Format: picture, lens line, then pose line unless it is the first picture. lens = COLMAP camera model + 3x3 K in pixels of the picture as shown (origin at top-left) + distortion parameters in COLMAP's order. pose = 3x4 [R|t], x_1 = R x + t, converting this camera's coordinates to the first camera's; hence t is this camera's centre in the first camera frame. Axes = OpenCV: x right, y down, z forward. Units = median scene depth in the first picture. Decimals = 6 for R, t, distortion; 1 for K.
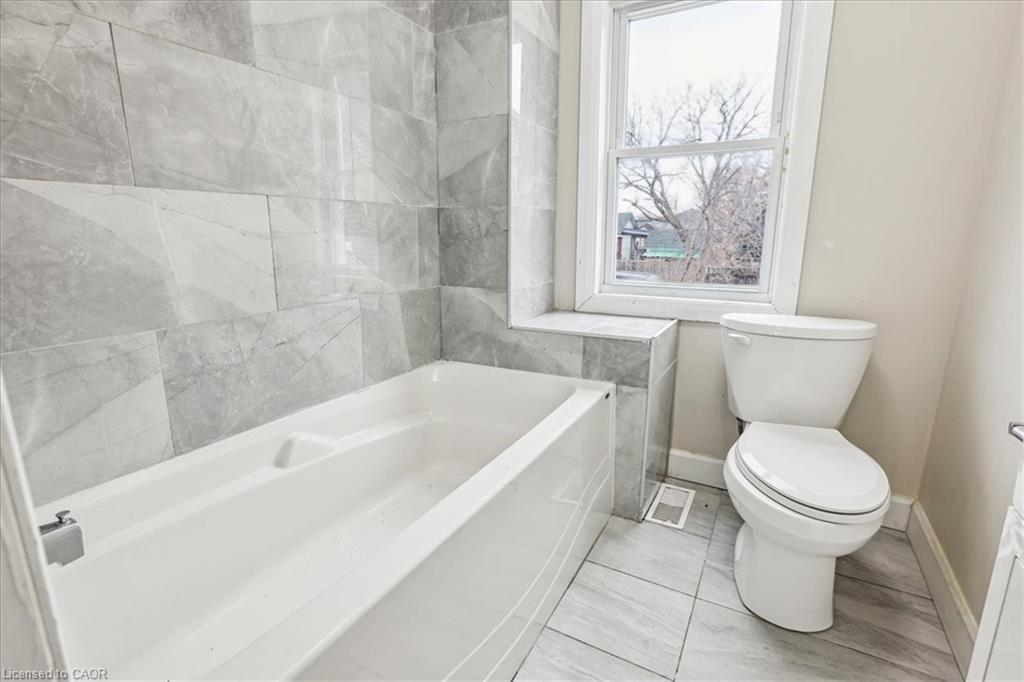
lens RADIAL K [[499.7, 0, 504.0], [0, 499.7, 344.4], [0, 0, 1]] dist [-0.023354, 0.005460]
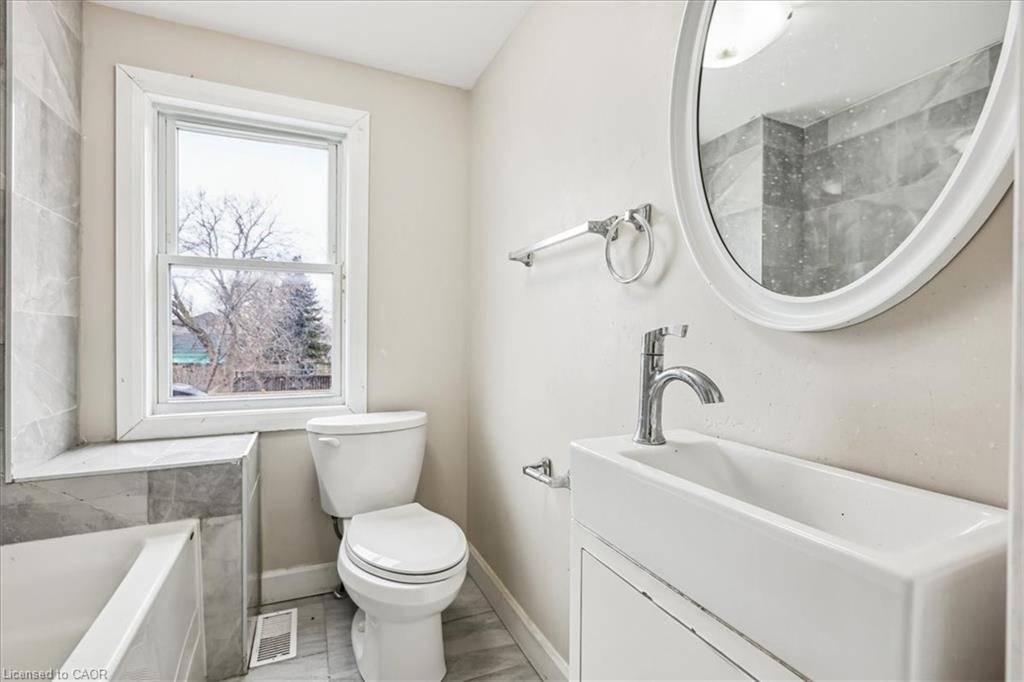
lens RADIAL K [[481.5, 0, 515.6], [0, 481.5, 339.6], [0, 0, 1]] dist [-0.029513, 0.010208]
pose [[0.581054, -0.003034, 0.813859, -0.117424], [0.172394, 0.977760, -0.119436, -0.029739], [-0.795397, 0.209704, 0.568655, 0.038677]]
